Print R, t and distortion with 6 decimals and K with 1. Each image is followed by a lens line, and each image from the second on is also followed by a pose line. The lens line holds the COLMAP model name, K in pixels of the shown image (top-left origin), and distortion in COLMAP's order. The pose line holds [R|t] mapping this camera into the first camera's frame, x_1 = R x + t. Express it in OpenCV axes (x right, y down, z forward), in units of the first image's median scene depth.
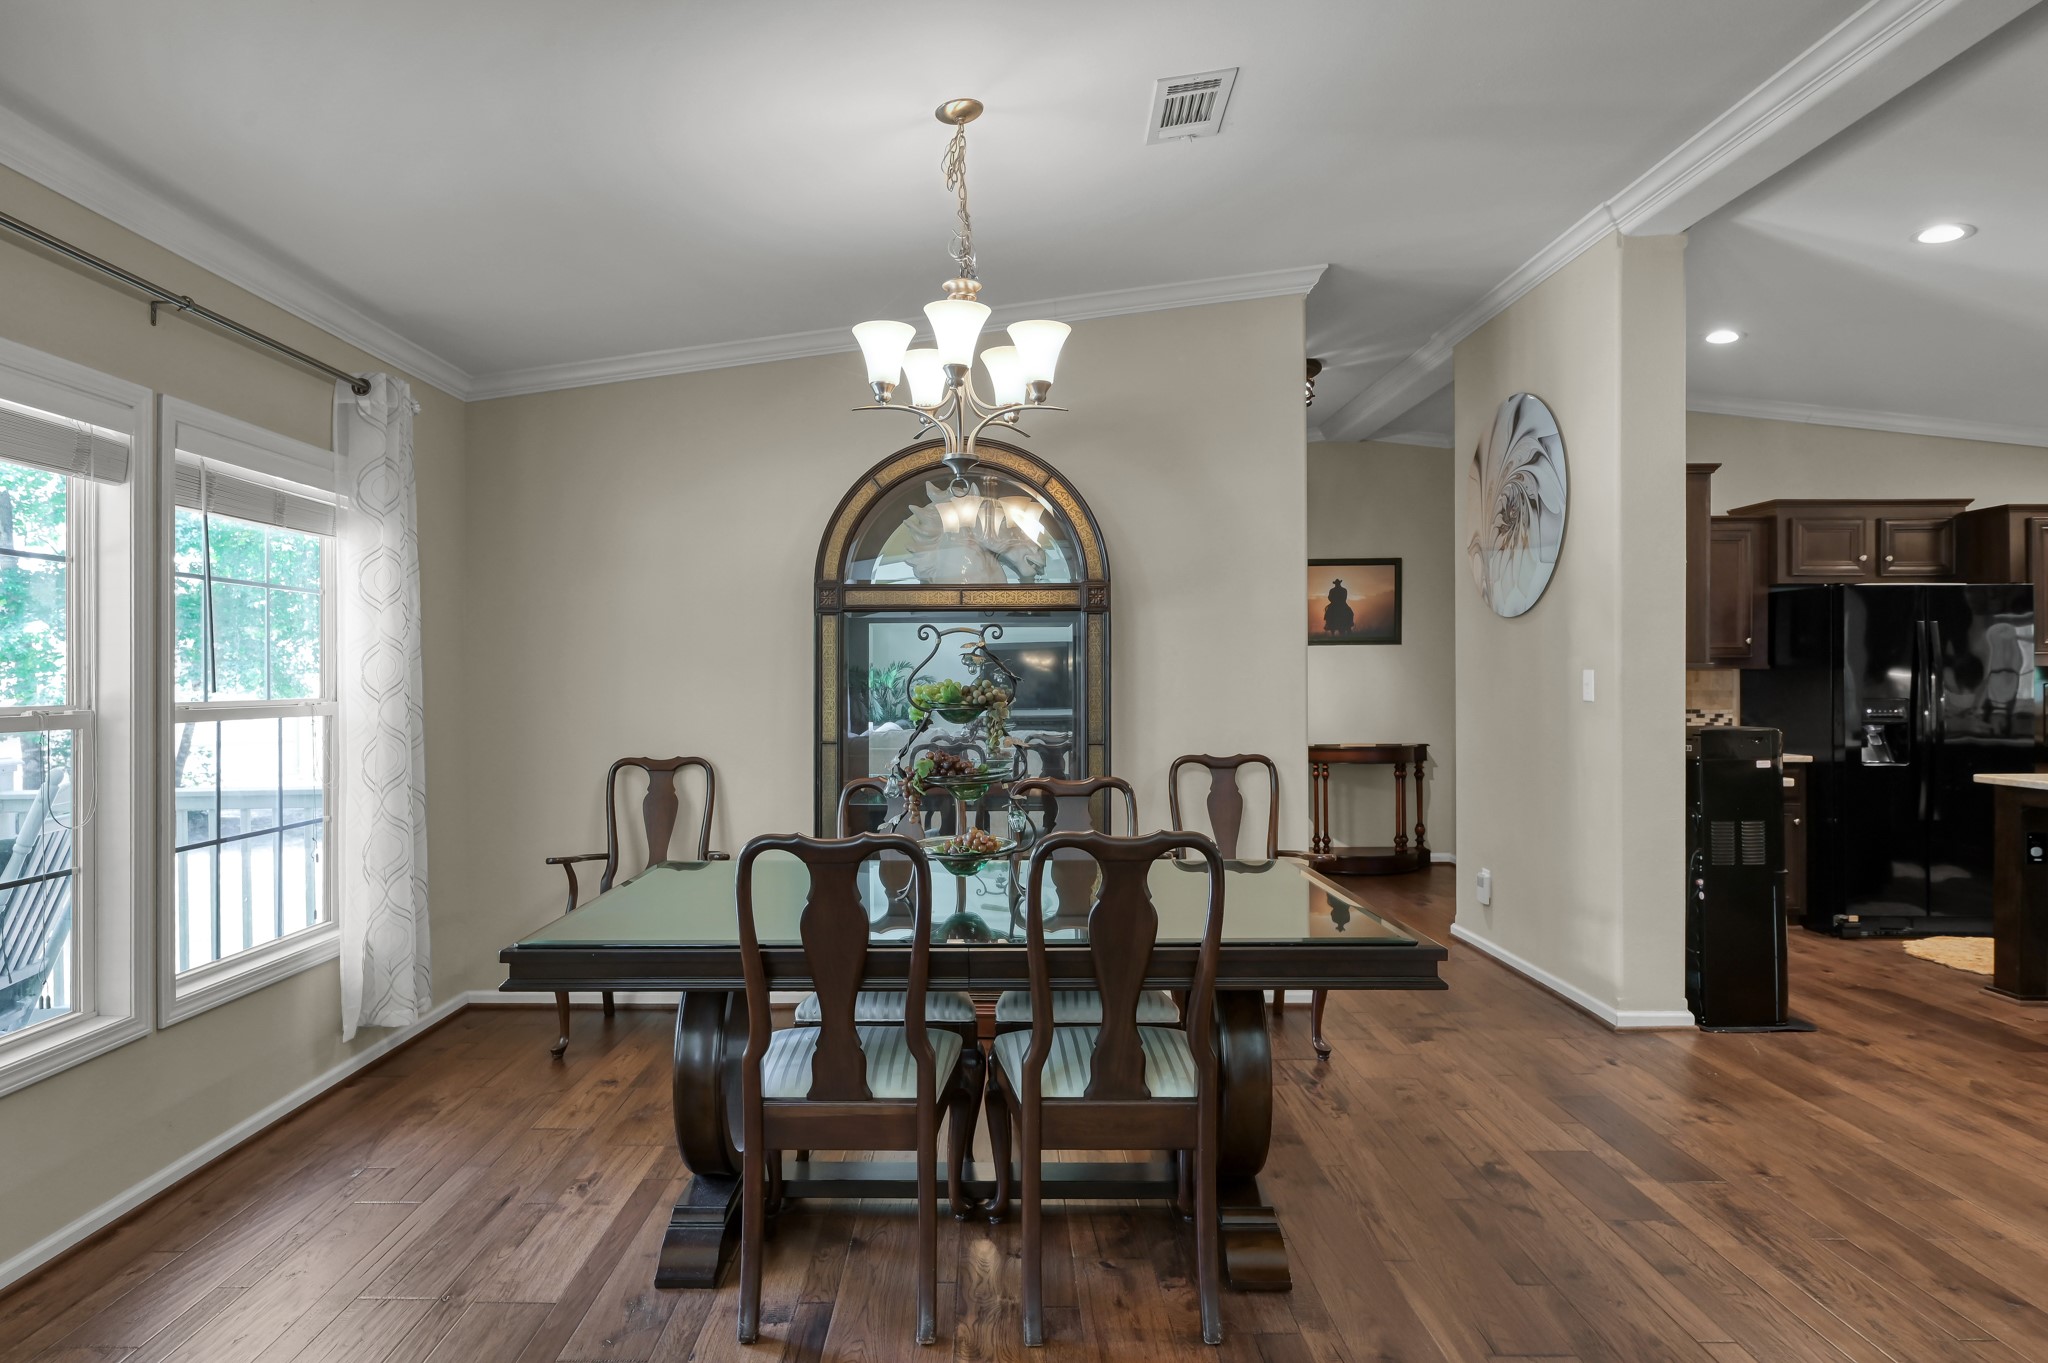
lens RADIAL K [[1146.7, 0, 1003.3], [0, 1146.7, 673.5], [0, 0, 1]] dist [0.000220, -0.000784]
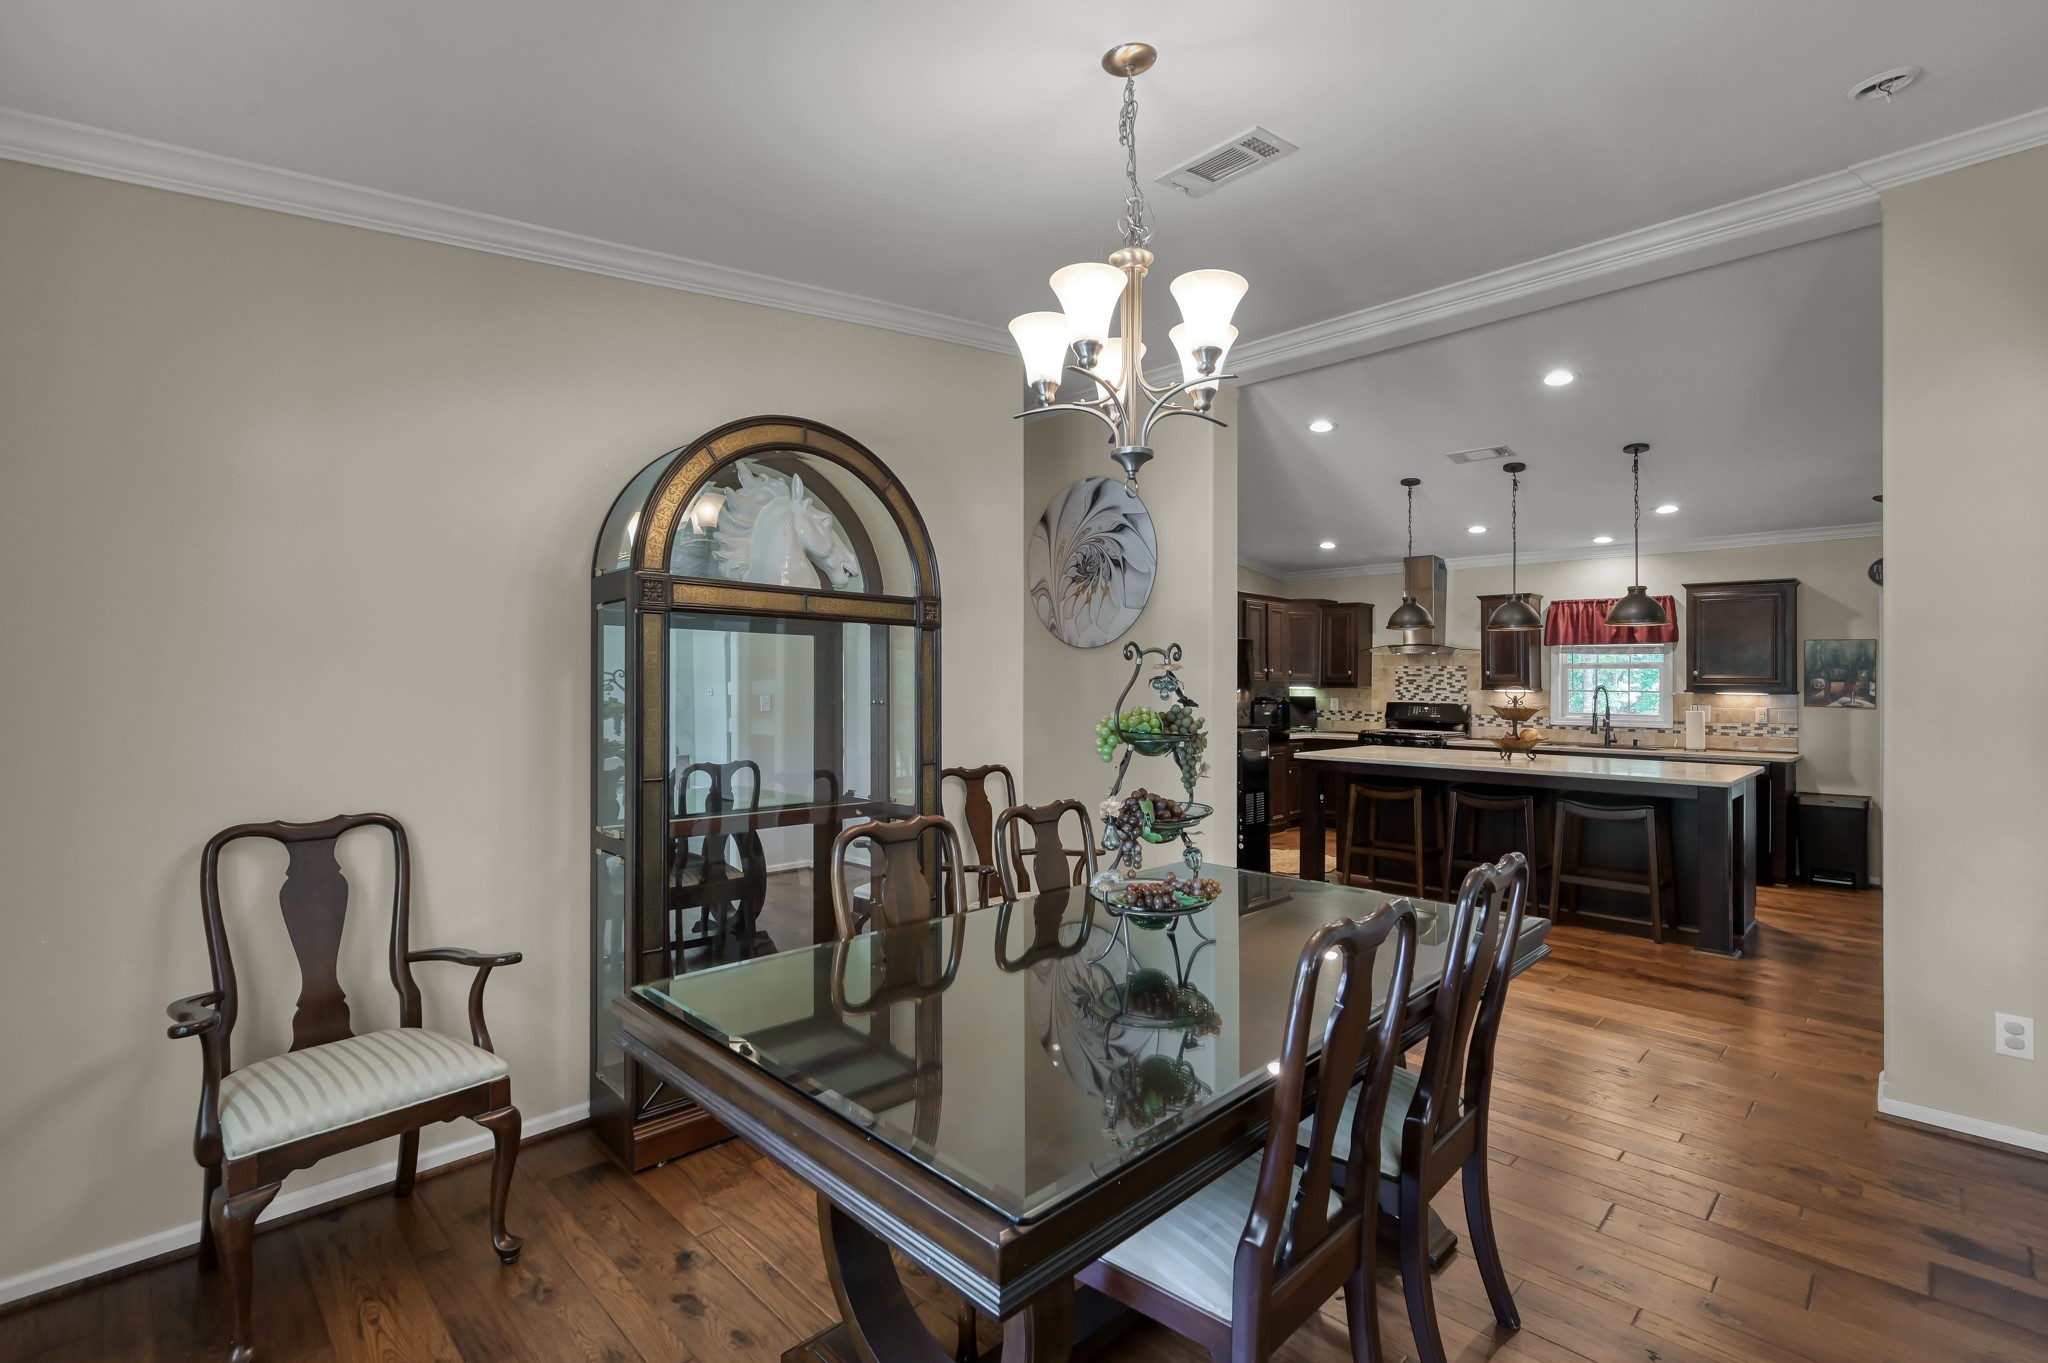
lens RADIAL K [[907.7, 0, 1021.2], [0, 907.7, 673.1], [0, 0, 1]] dist [-0.002115, 0.000122]
pose [[0.699847, 0.018797, 0.714045, -0.381629], [-0.012803, 0.999823, -0.013771, -0.005555], [-0.714178, 0.000496, 0.699964, 0.369068]]
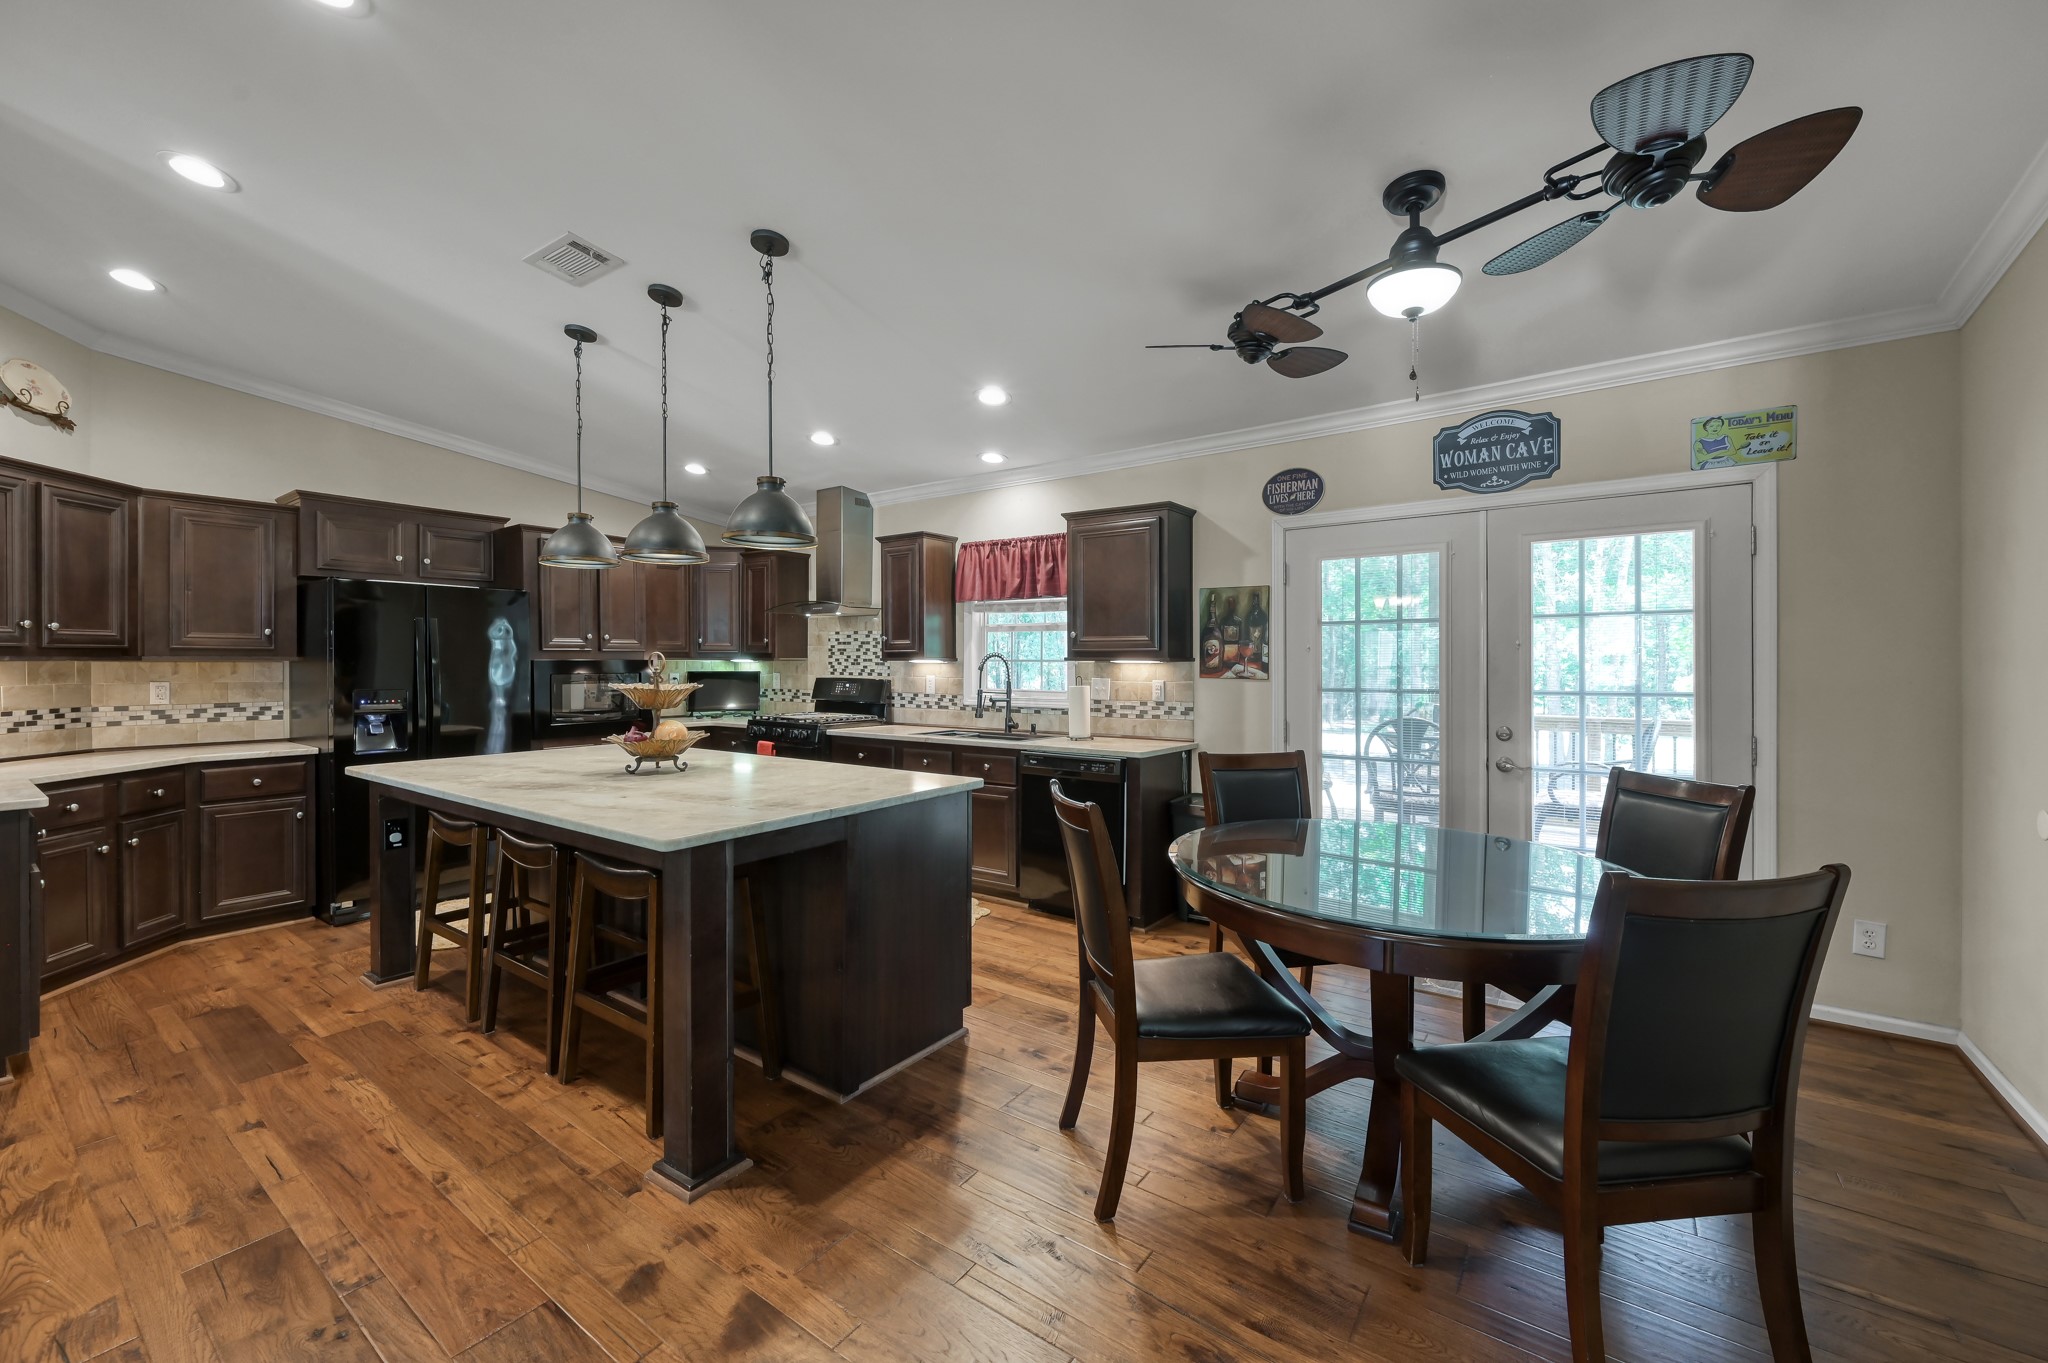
lens RADIAL K [[806.2, 0, 1037.6], [0, 806.2, 669.9], [0, 0, 1]] dist [0.002409, 0.000023]
pose [[0.568060, -0.003928, 0.822978, 0.624234], [-0.003372, 0.999969, 0.007101, -0.004144], [-0.822980, -0.006809, 0.568029, 0.104009]]
